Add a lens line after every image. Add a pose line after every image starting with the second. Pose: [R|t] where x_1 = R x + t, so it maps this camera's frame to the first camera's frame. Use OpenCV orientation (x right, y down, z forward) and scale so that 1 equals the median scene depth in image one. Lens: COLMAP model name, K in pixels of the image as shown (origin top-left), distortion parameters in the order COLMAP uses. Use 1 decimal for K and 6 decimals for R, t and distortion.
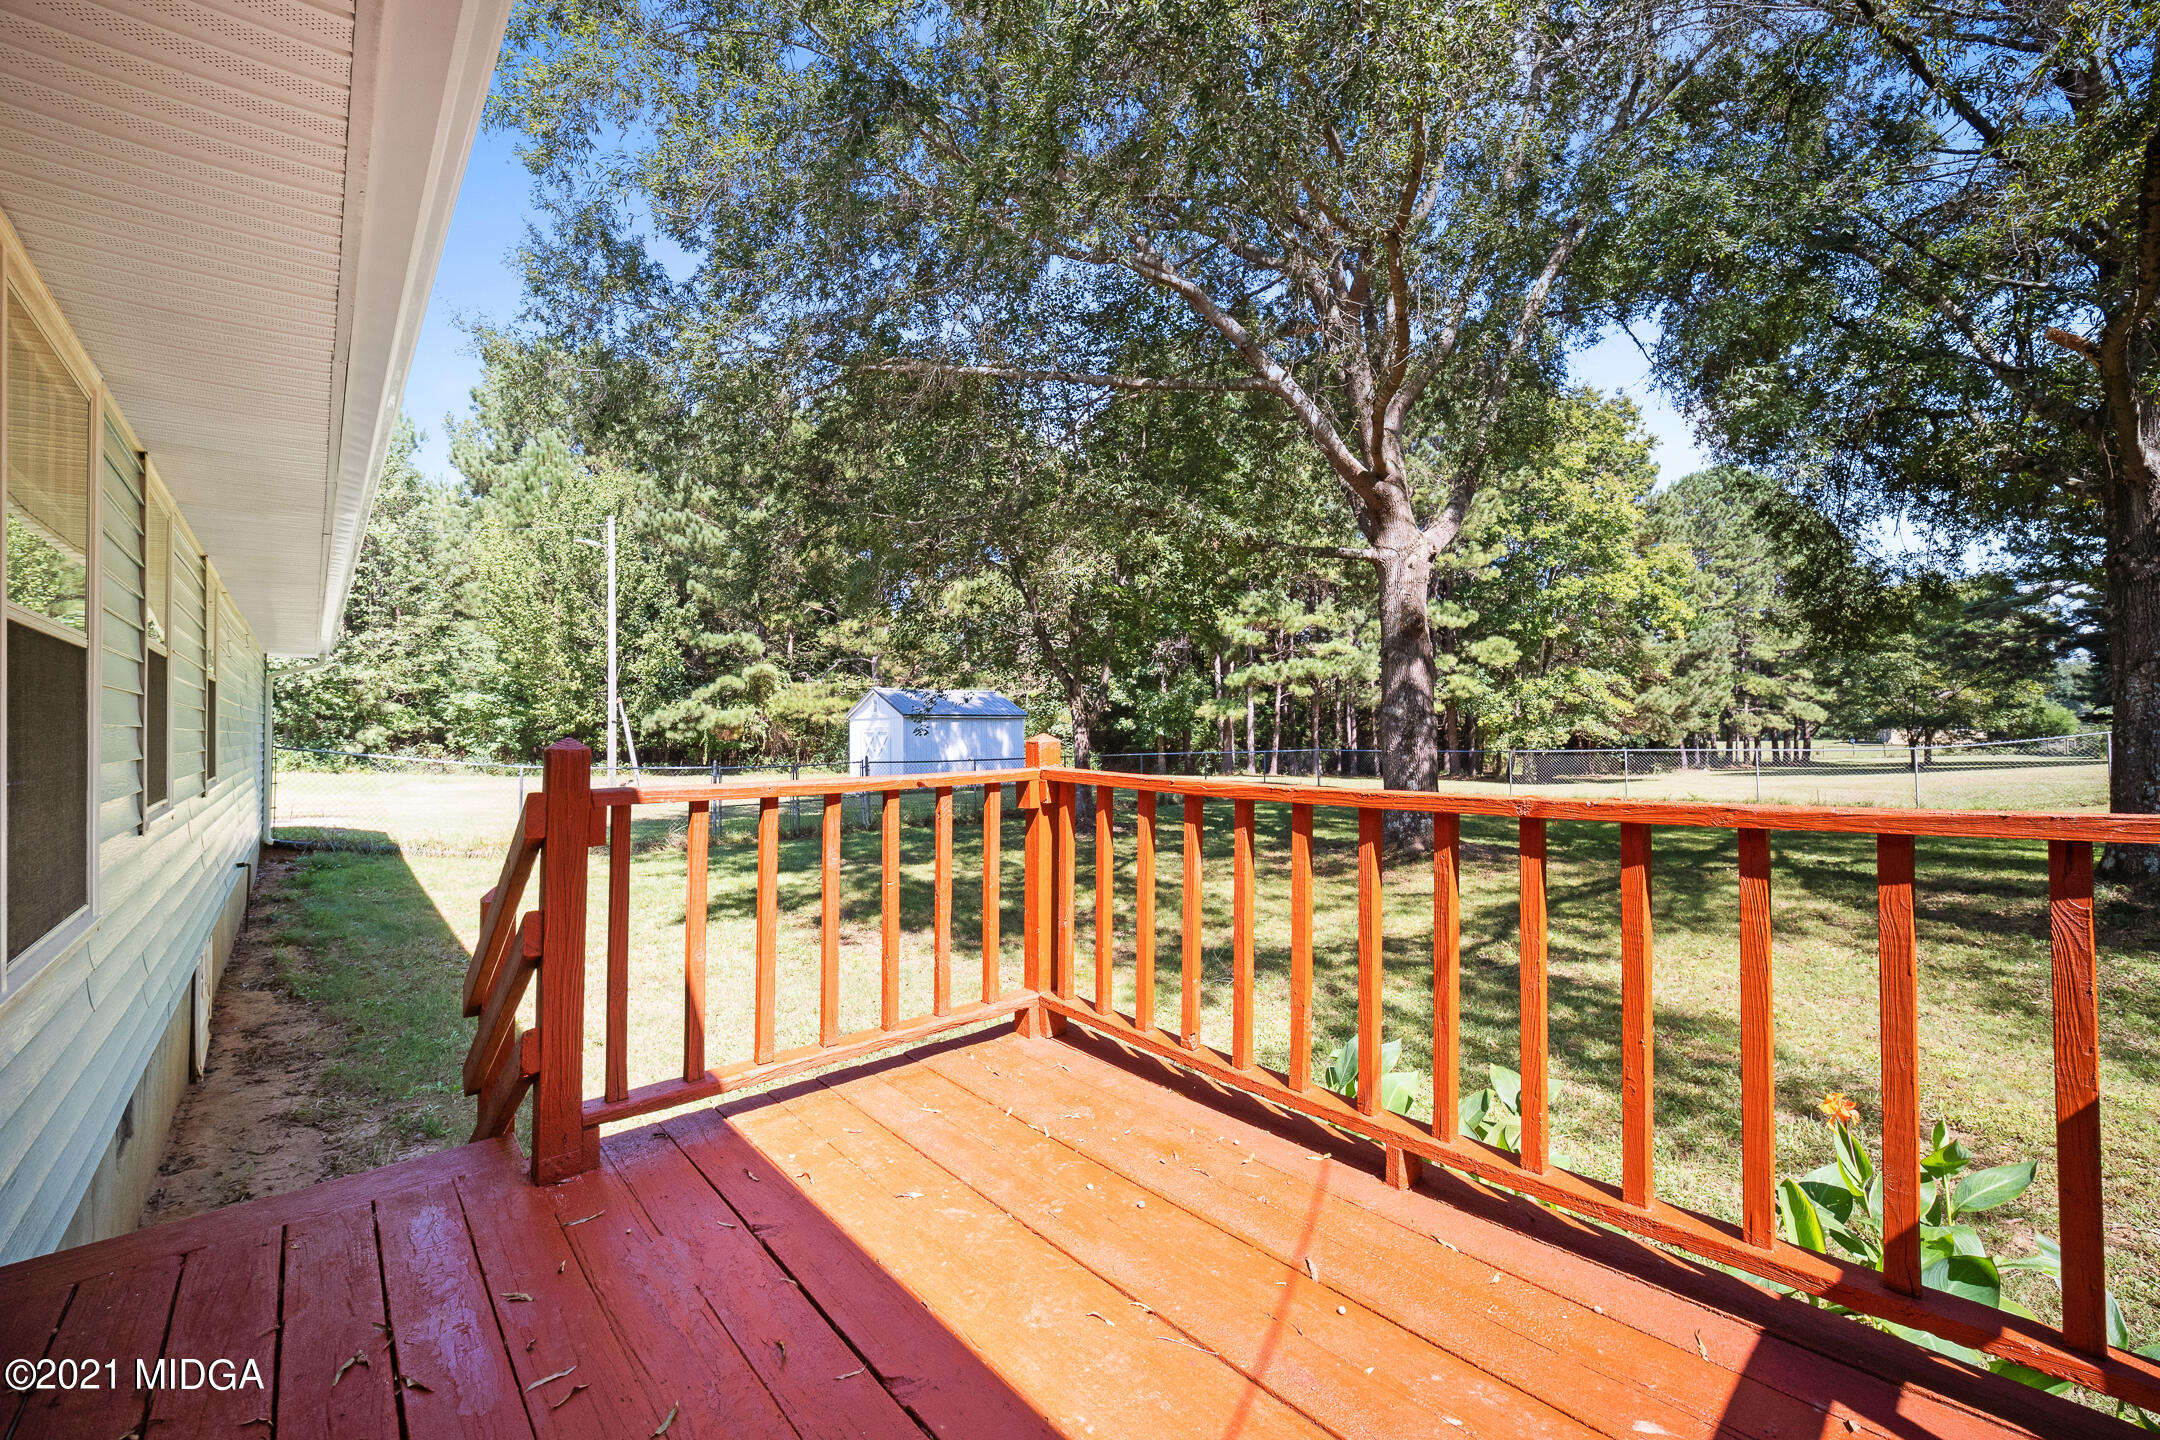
lens RADIAL K [[869.4, 0, 1076.4], [0, 869.4, 717.6], [0, 0, 1]] dist [0.001243, 0.000054]
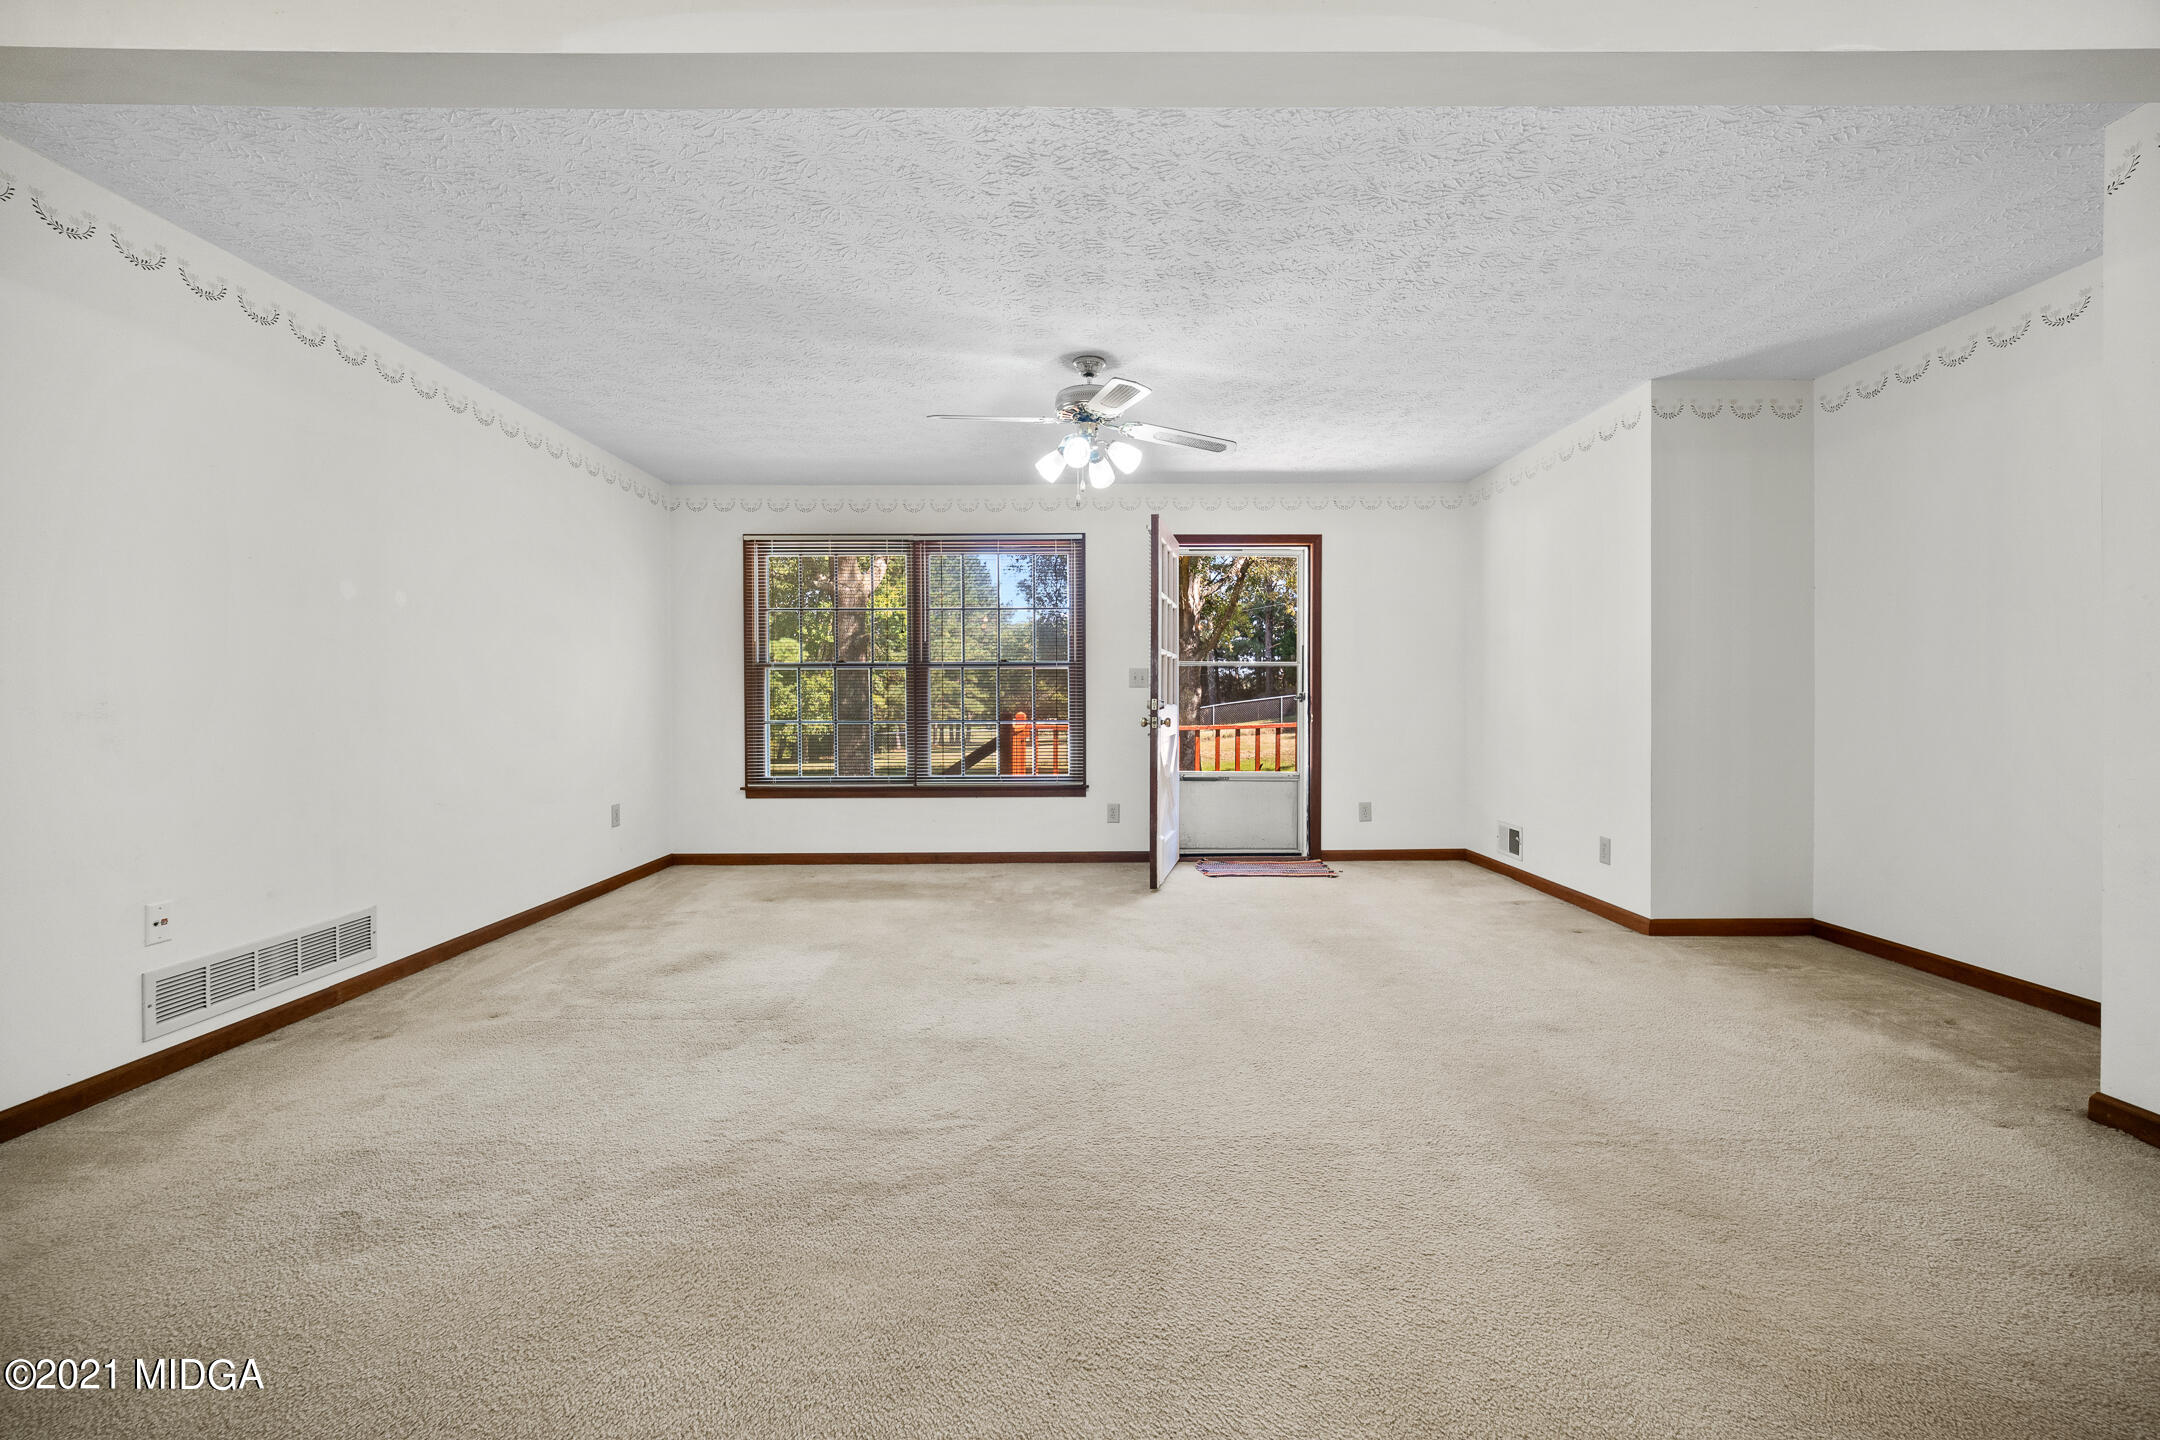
lens RADIAL K [[869.4, 0, 1076.0], [0, 869.4, 714.8], [0, 0, 1]] dist [0.001243, 0.000054]
pose [[0.654438, 0.002990, 0.756110, -0.139092], [-0.010374, 0.999934, 0.005025, -0.000664], [-0.756044, -0.011132, 0.654426, -0.051294]]
